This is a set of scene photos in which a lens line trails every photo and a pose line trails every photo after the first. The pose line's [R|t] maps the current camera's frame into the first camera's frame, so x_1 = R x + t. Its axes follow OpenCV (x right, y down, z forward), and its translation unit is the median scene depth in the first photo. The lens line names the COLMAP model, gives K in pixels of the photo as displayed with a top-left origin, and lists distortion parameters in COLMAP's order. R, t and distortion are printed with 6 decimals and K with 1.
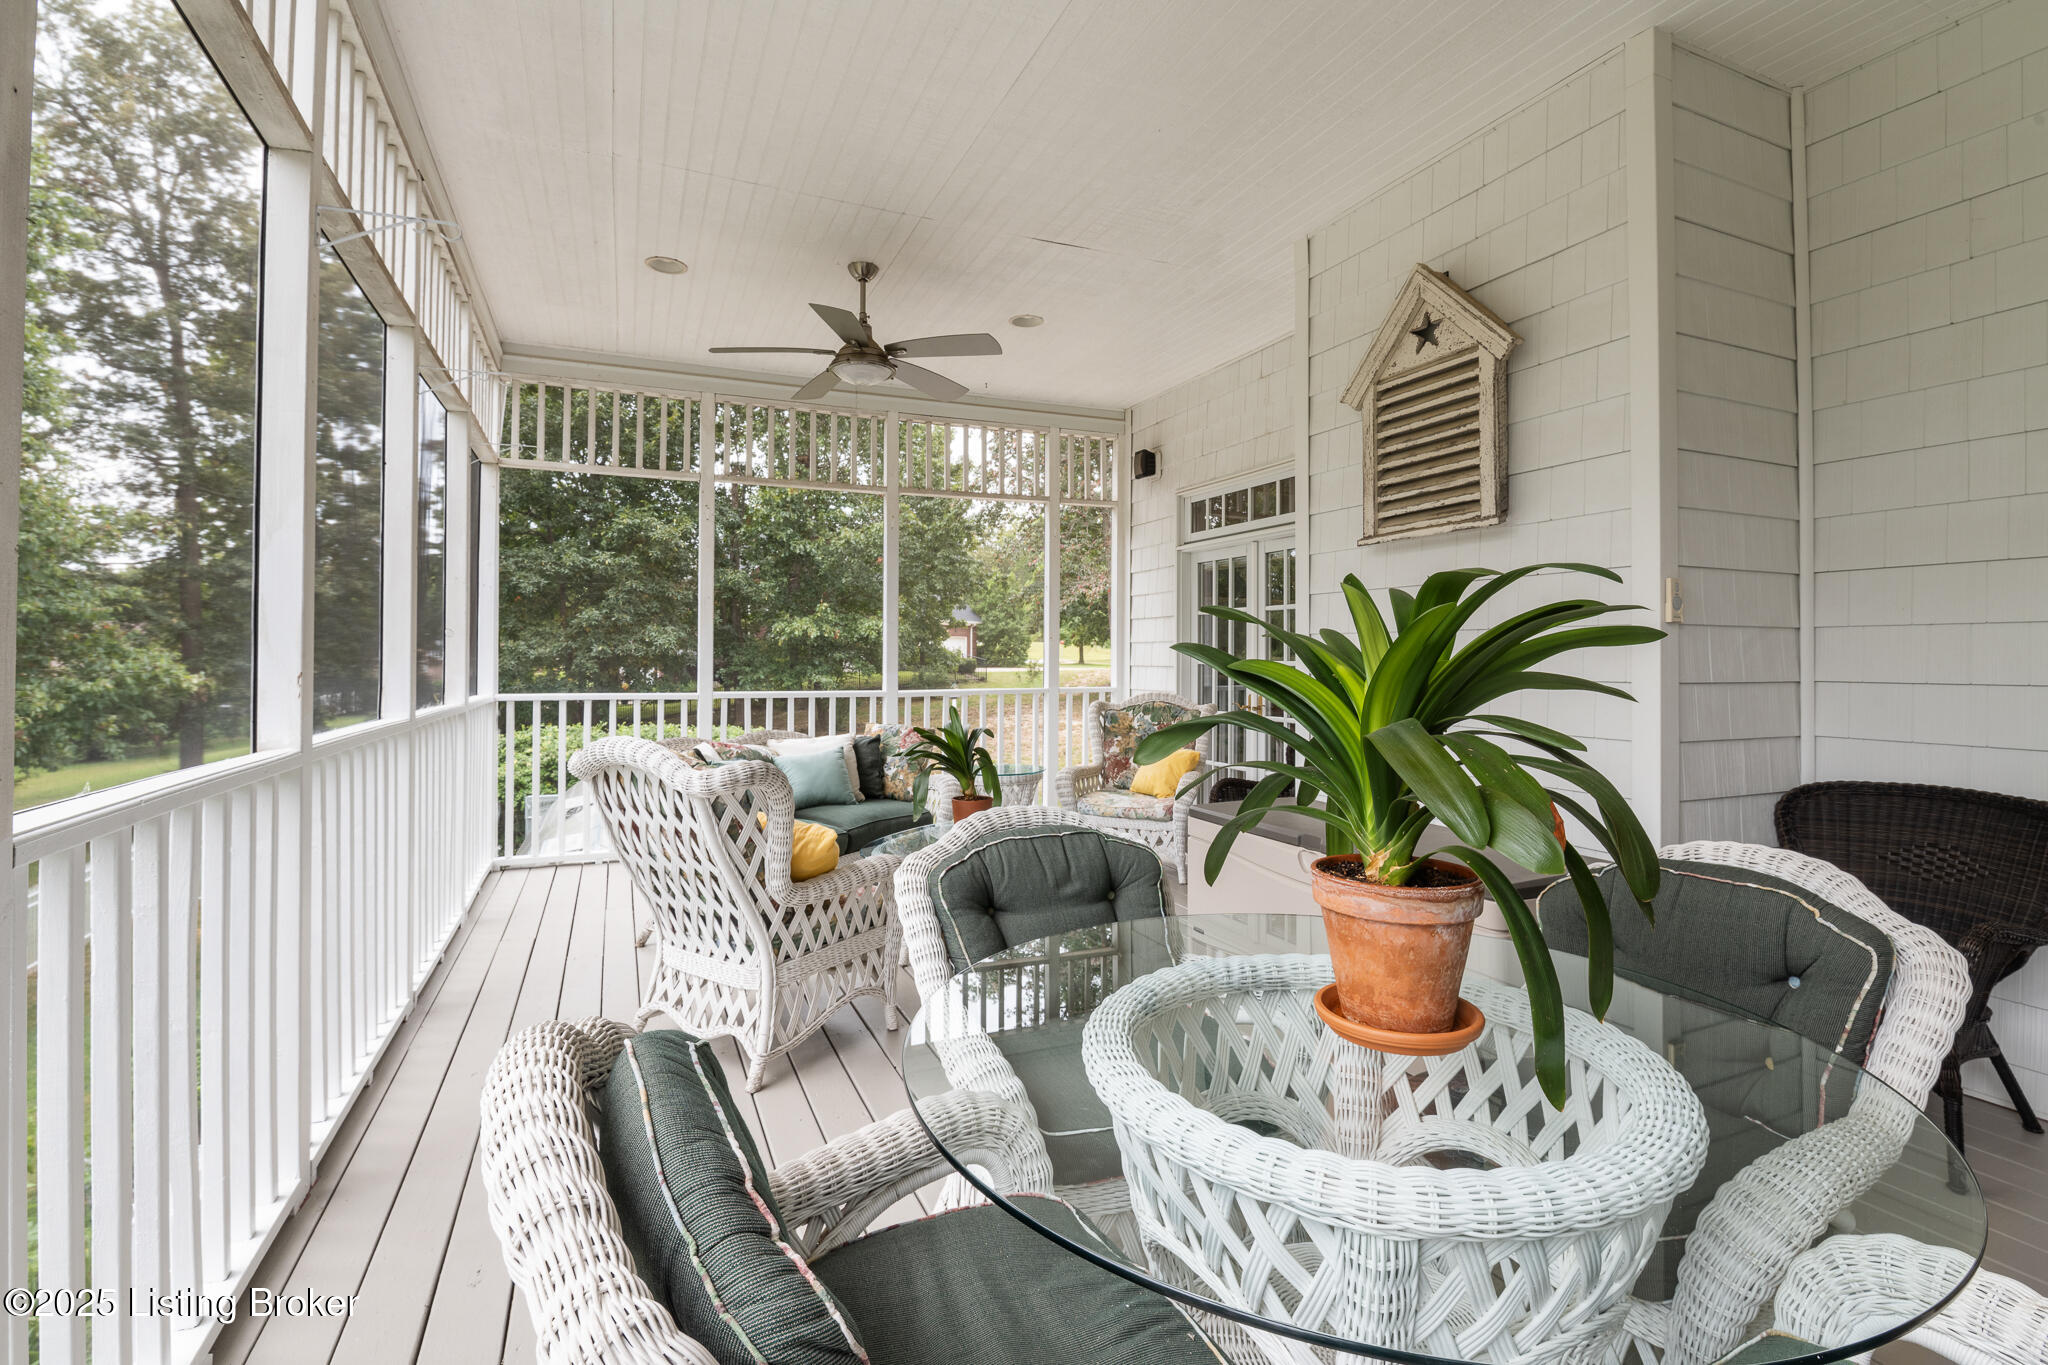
lens RADIAL K [[936.6, 0, 1020.7], [0, 936.6, 641.8], [0, 0, 1]] dist [-0.025065, -0.000068]
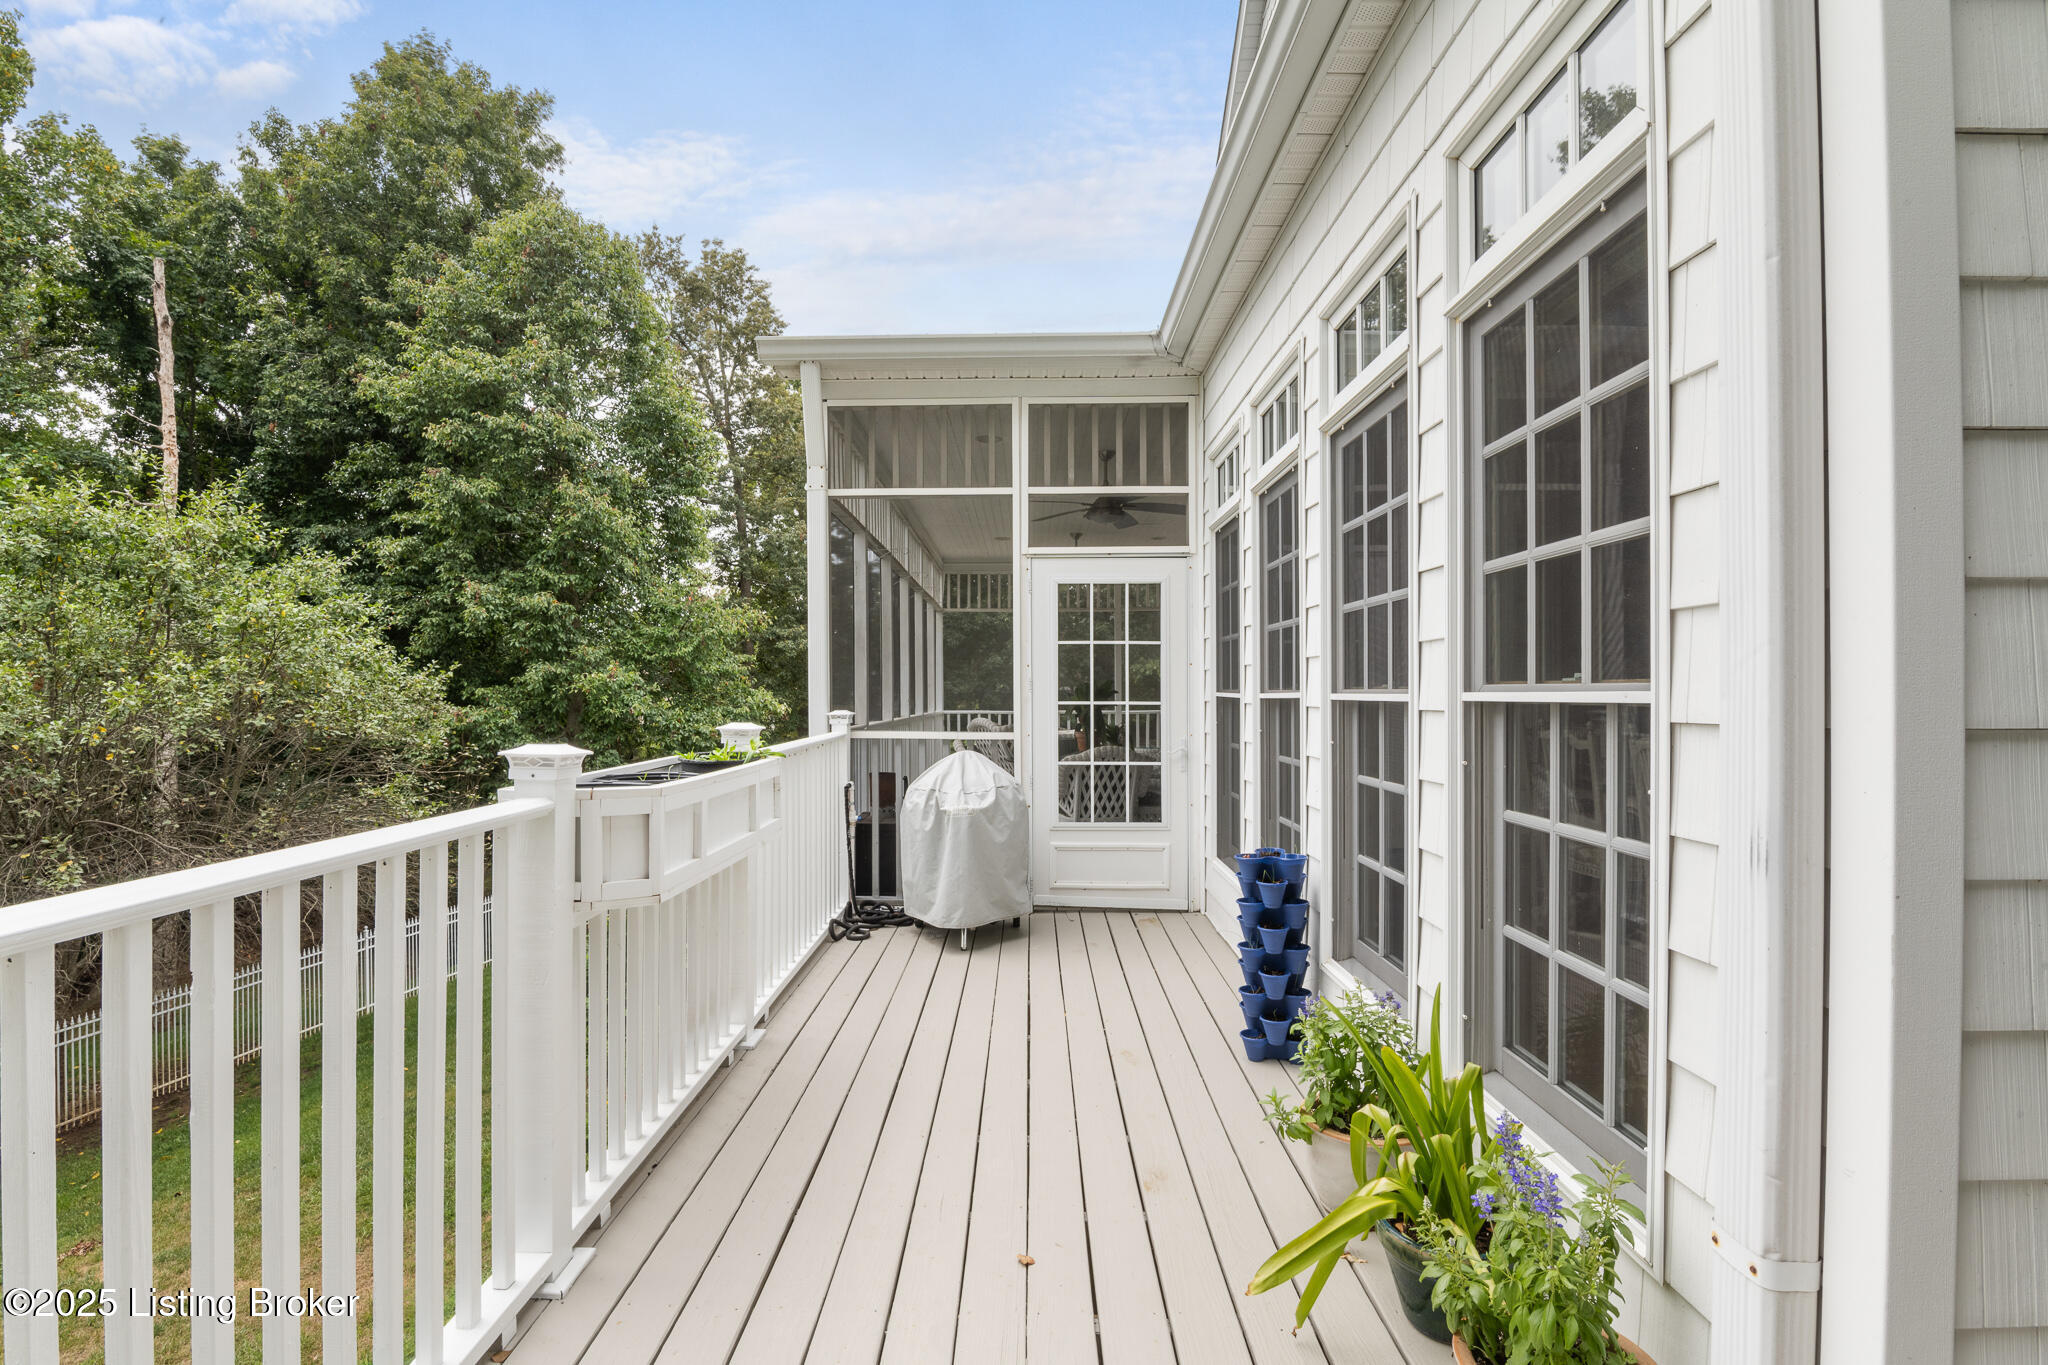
lens RADIAL K [[921.3, 0, 1024.0], [0, 921.3, 682.5], [0, 0, 1]] dist [0.000756, -0.009162]
pose [[0.917443, -0.005601, -0.397829, 0.107003], [0.008396, 0.999951, 0.005283, -0.005487], [0.397780, -0.008187, 0.917444, -0.204715]]
